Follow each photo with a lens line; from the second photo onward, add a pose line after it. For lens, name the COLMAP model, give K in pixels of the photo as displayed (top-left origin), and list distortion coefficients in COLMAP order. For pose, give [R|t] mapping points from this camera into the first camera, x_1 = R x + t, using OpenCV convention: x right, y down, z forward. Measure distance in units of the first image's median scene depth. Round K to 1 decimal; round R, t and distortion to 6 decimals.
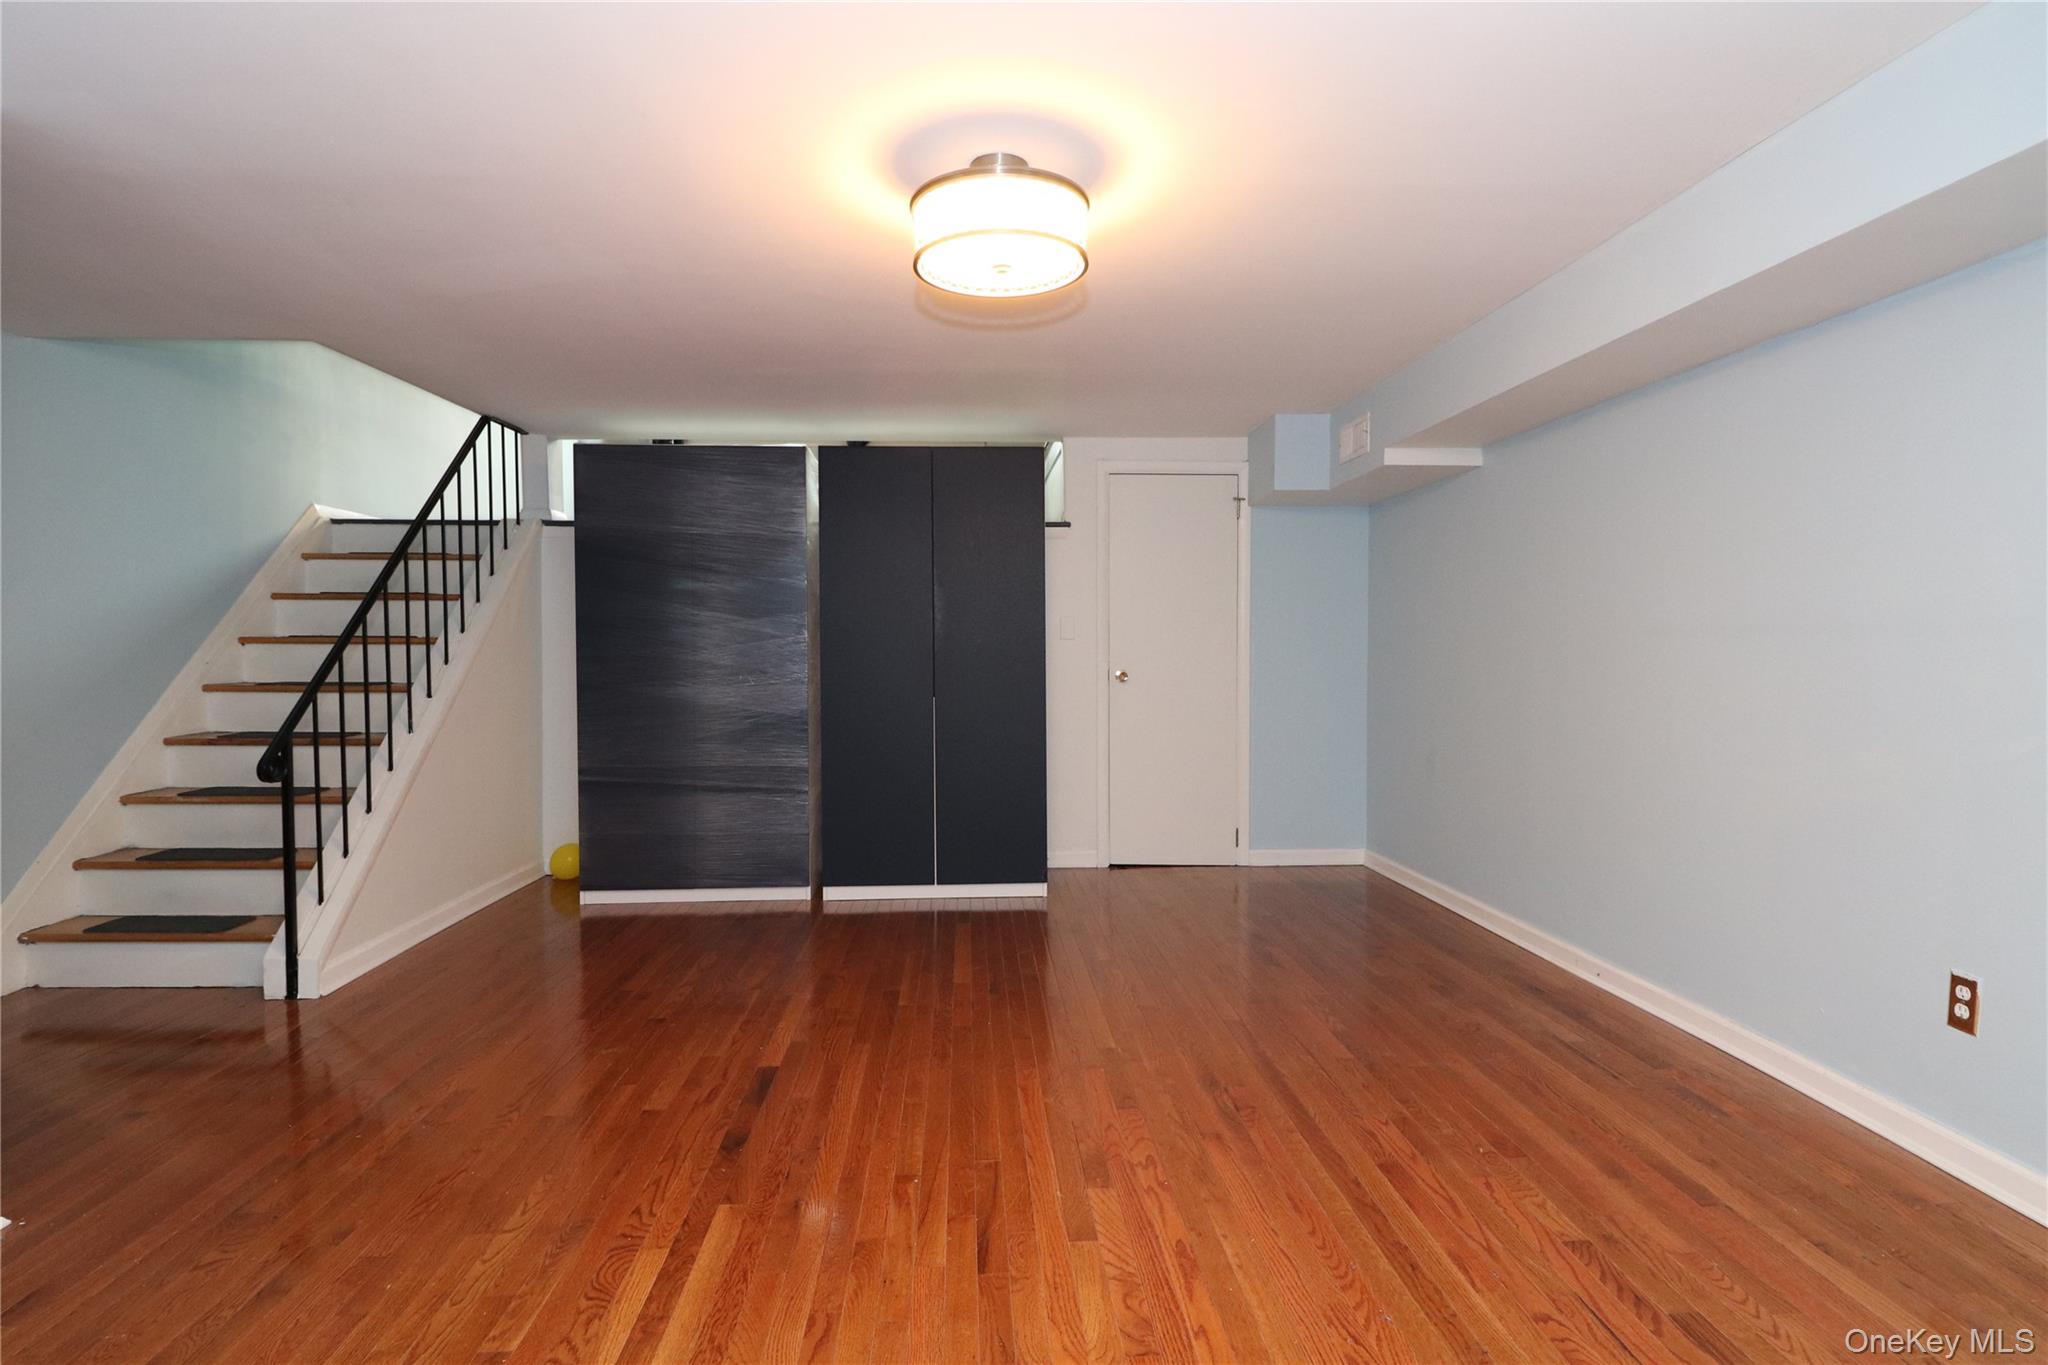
lens RADIAL K [[1061.2, 0, 1032.2], [0, 1061.2, 675.9], [0, 0, 1]] dist [0.010597, -0.018736]
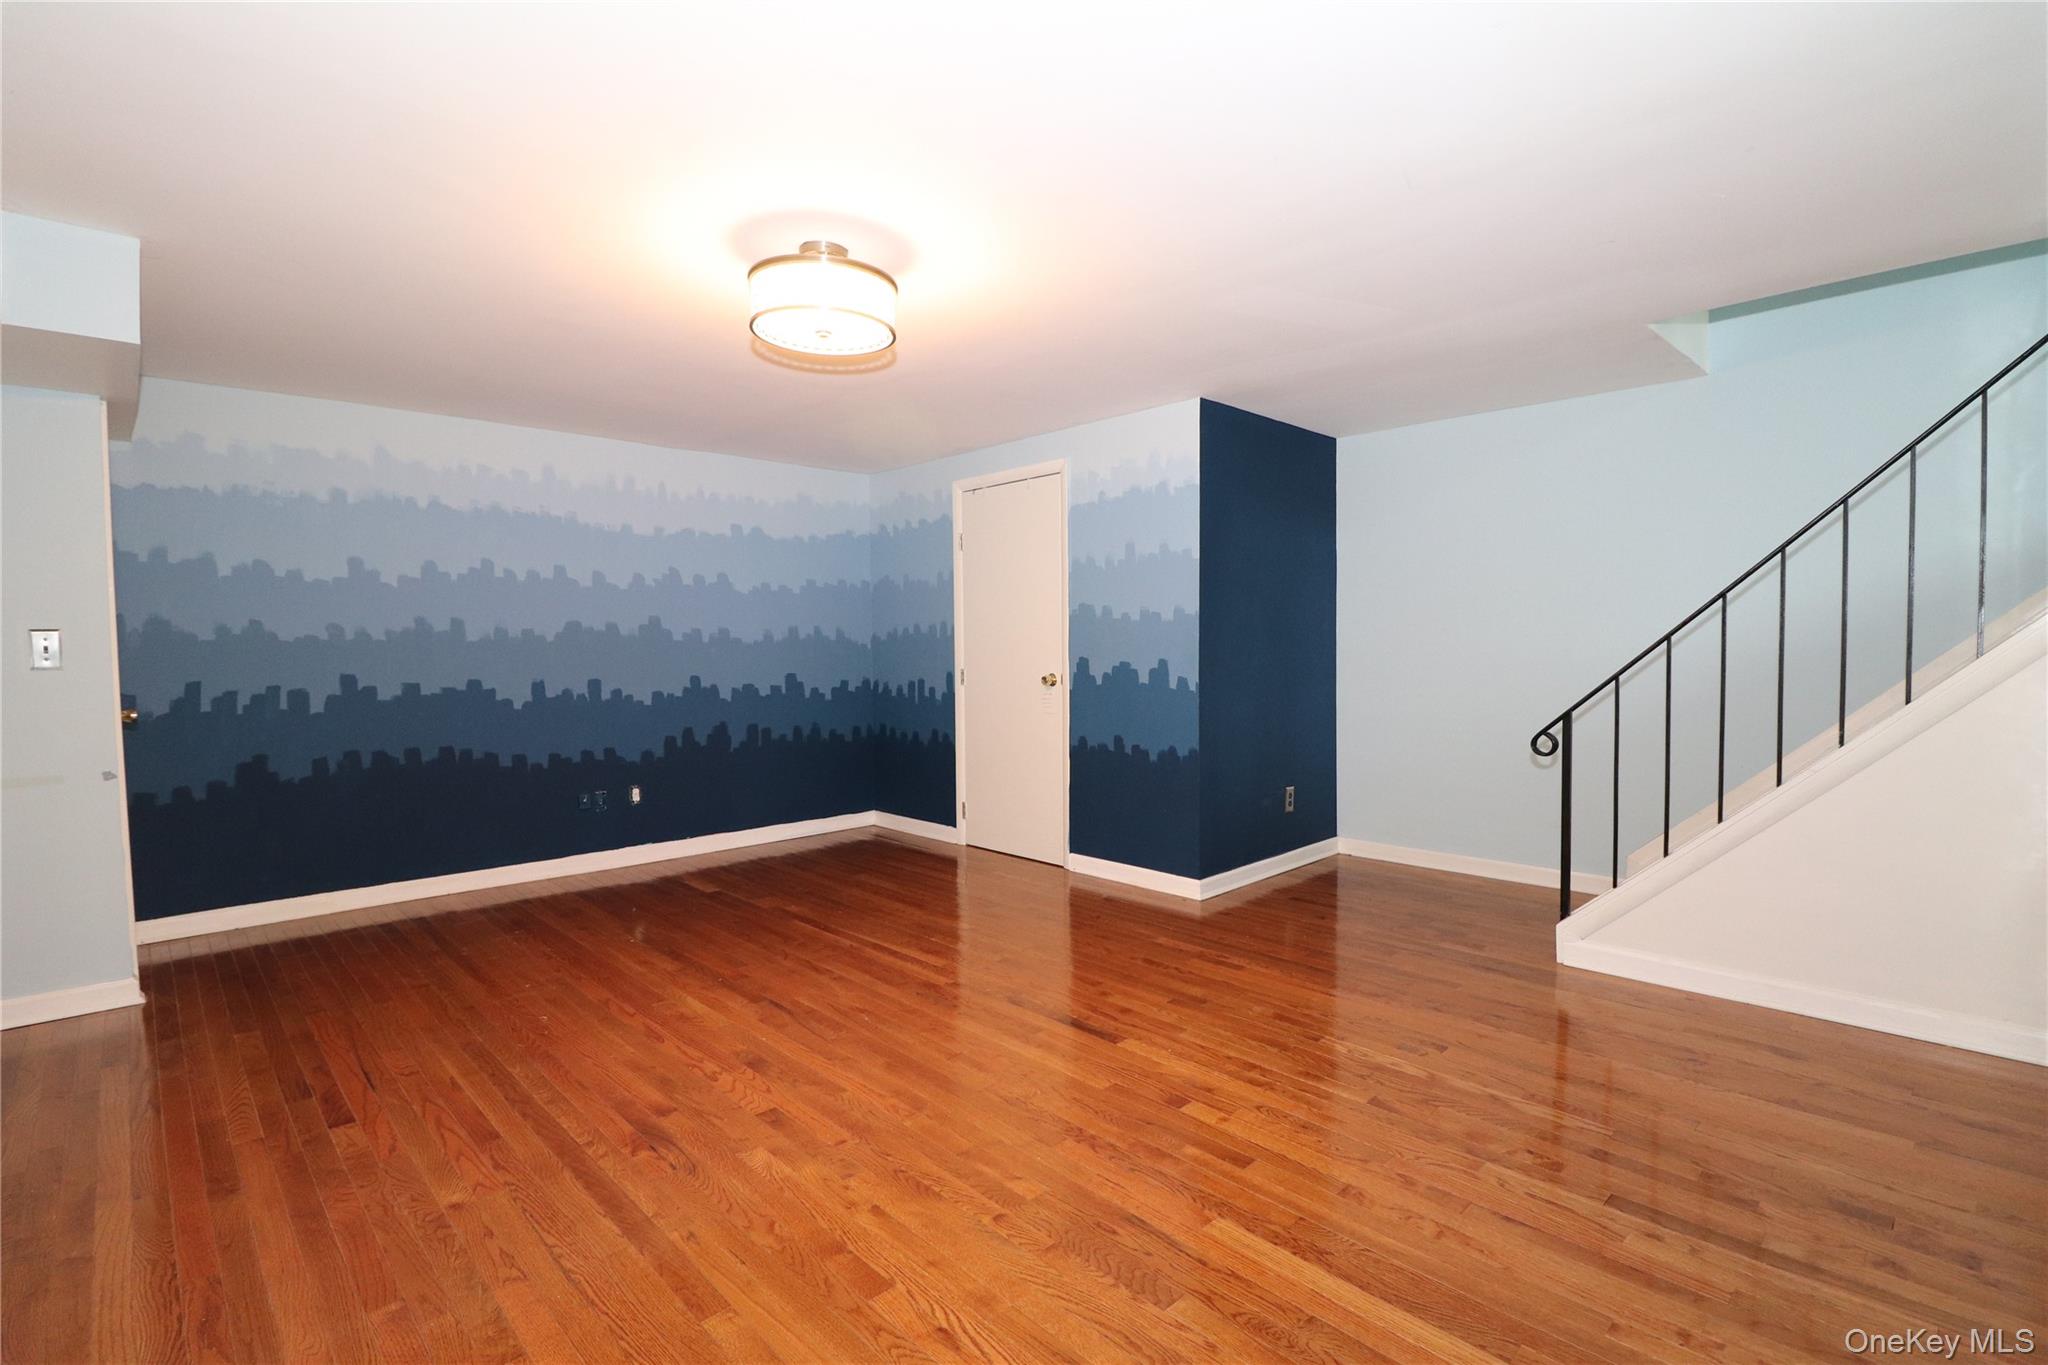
lens RADIAL K [[937.8, 0, 1017.5], [0, 937.8, 675.1], [0, 0, 1]] dist [-0.002808, -0.000391]
pose [[-0.767599, 0.032954, -0.640083, 0.338228], [-0.007458, 0.998151, 0.060332, -0.039442], [0.640887, 0.051084, -0.765933, 1.336695]]
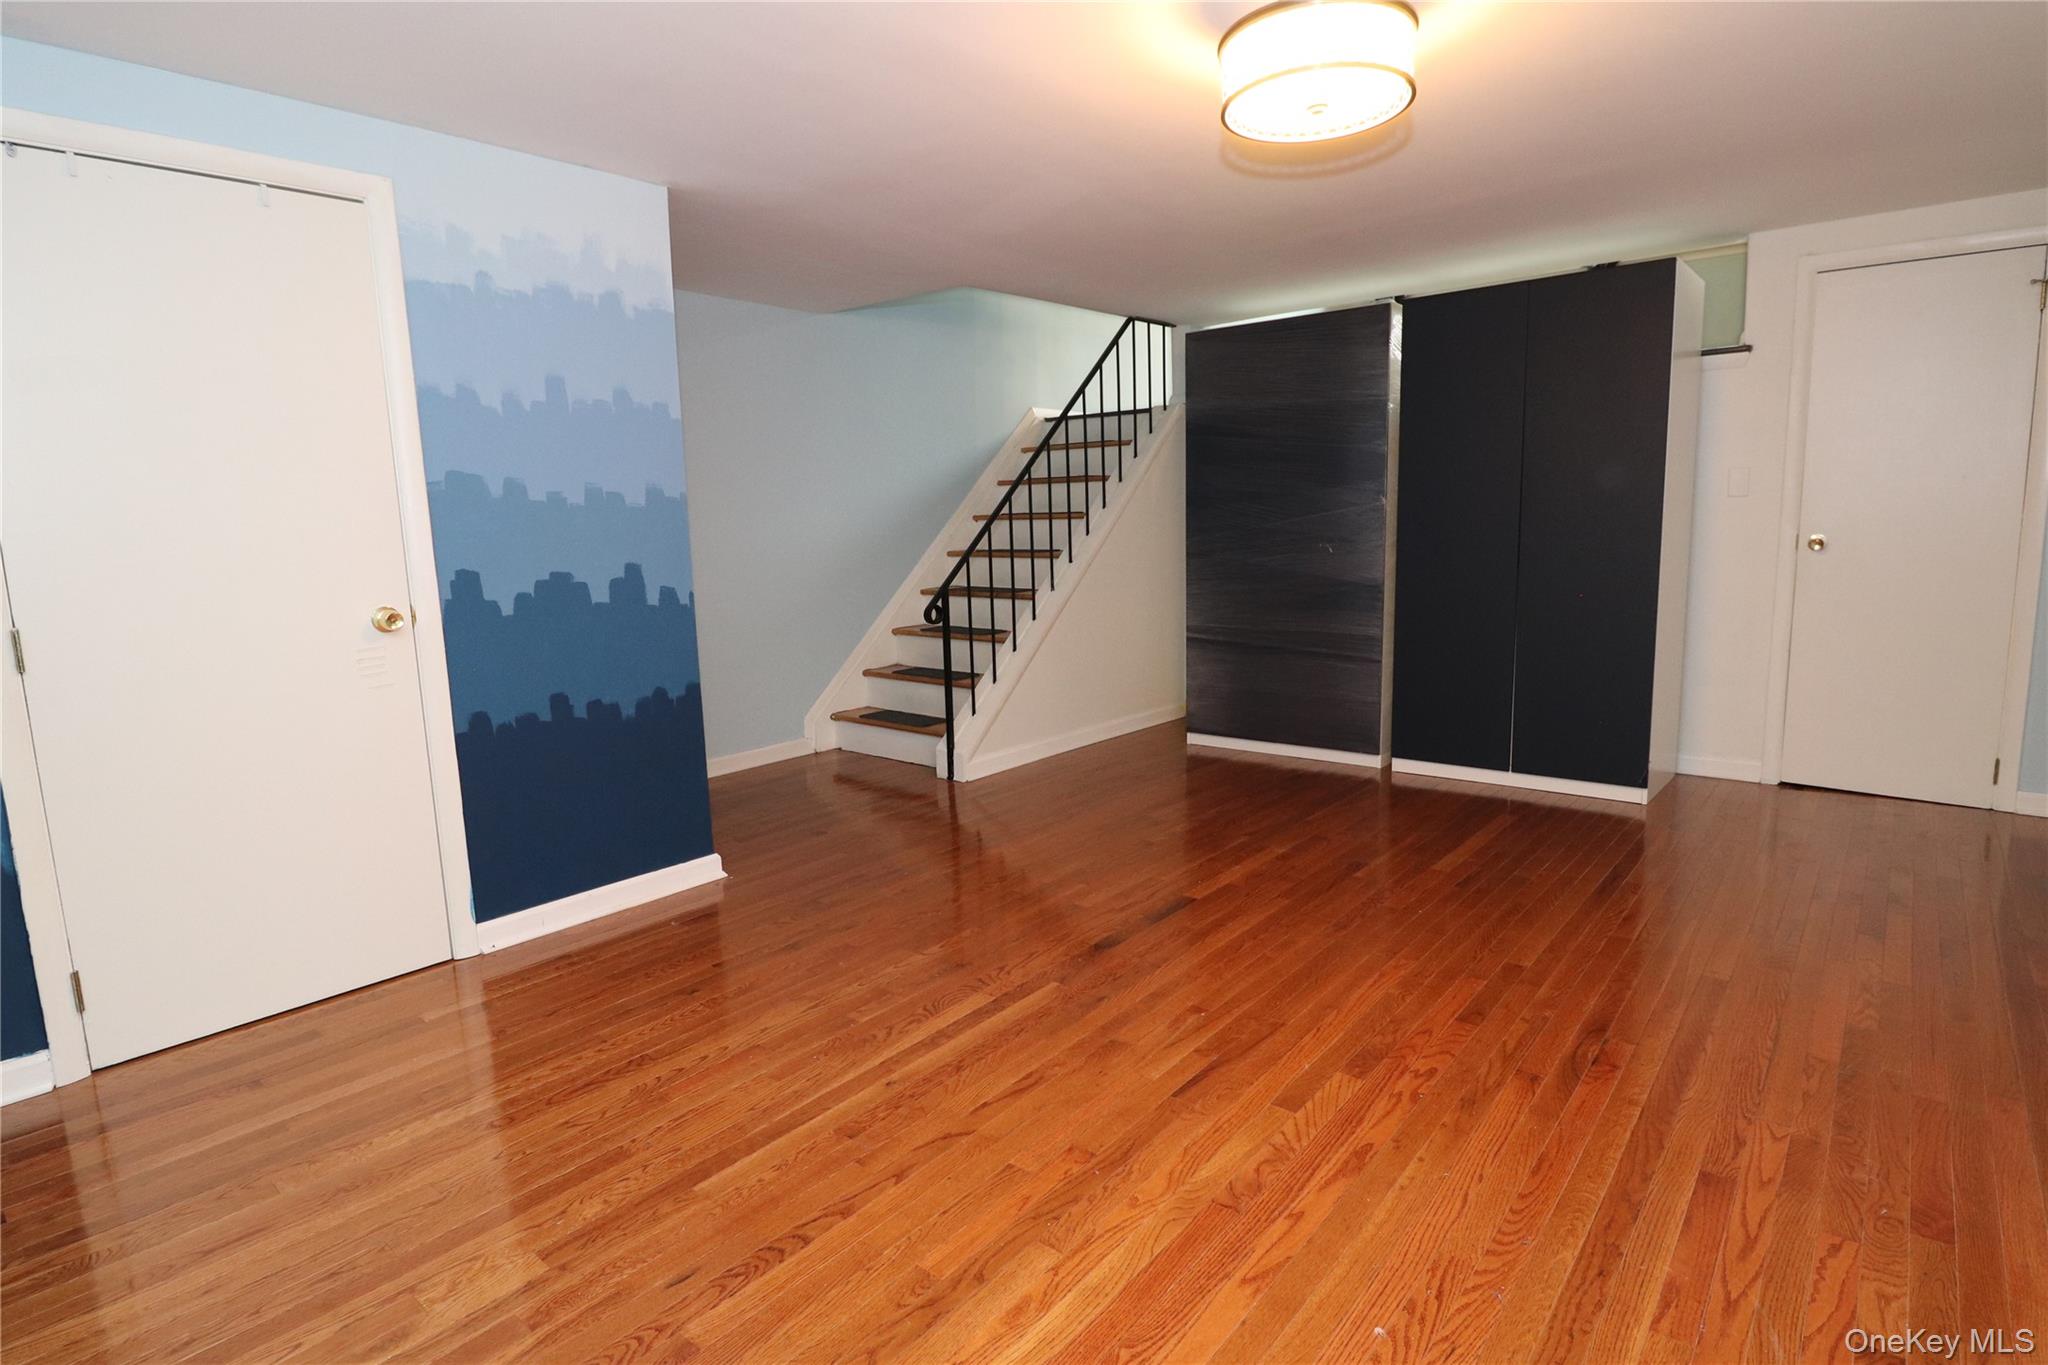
lens RADIAL K [[1061.2, 0, 1032.2], [0, 1061.2, 675.9], [0, 0, 1]] dist [0.010597, -0.018736]
pose [[0.727079, 0.083407, -0.681468, 0.310762], [0.004870, 0.991942, 0.126603, -0.006305], [0.686536, -0.095369, 0.720814, 0.080434]]
